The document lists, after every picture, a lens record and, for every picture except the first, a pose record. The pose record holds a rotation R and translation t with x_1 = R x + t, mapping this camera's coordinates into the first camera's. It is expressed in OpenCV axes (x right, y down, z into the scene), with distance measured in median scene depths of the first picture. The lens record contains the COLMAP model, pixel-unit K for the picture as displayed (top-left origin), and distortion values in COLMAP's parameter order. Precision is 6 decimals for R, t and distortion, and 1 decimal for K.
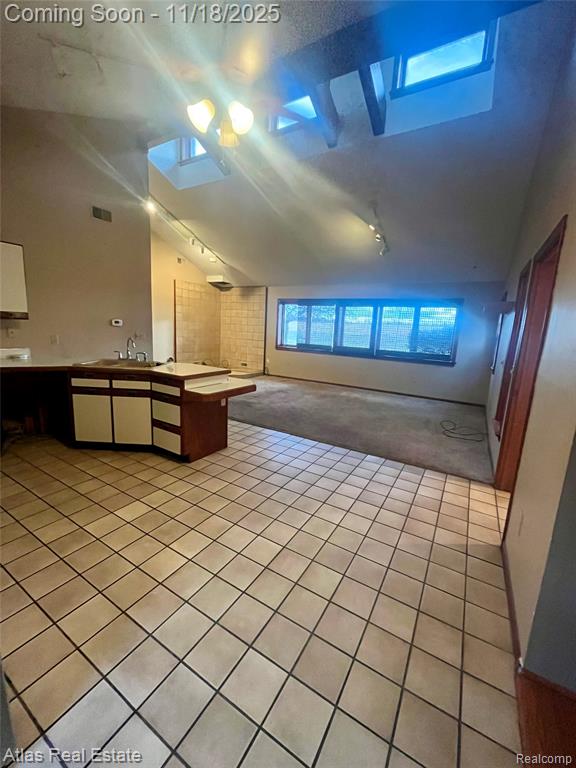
lens RADIAL K [[308.3, 0, 291.1], [0, 308.3, 380.8], [0, 0, 1]] dist [-0.002101, -0.000413]
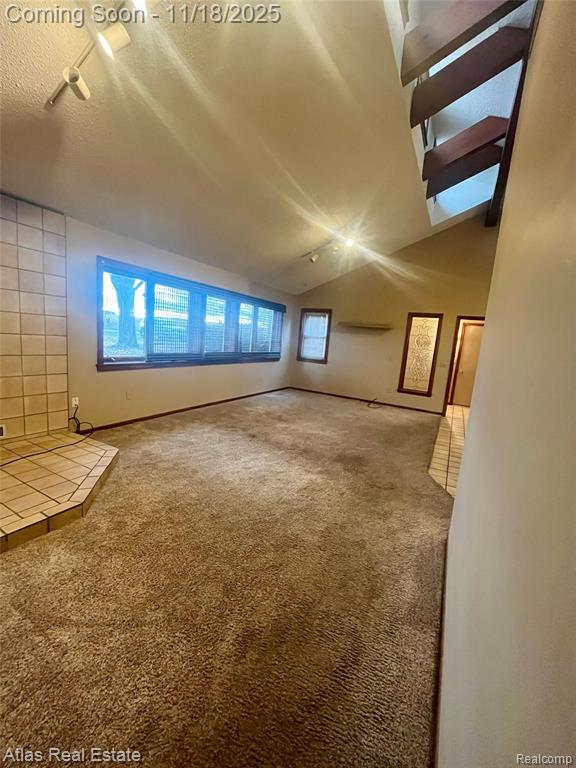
lens RADIAL K [[308.3, 0, 291.1], [0, 308.3, 380.8], [0, 0, 1]] dist [-0.002101, -0.000413]
pose [[-0.038607, -0.196659, 0.979712, -1.418255], [0.086933, 0.976064, 0.199353, -0.437035], [-0.995466, 0.092866, -0.020587, 2.100595]]
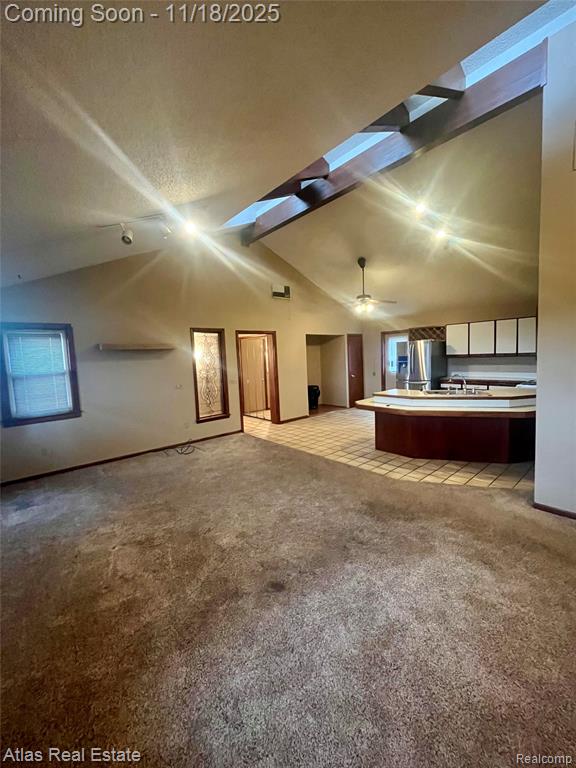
lens RADIAL K [[308.3, 0, 291.1], [0, 308.3, 380.8], [0, 0, 1]] dist [-0.002101, -0.000413]
pose [[-0.951387, -0.038576, 0.305572, -0.309633], [0.044554, 0.964454, 0.260469, -0.552923], [-0.304758, 0.261422, -0.915850, 2.772972]]
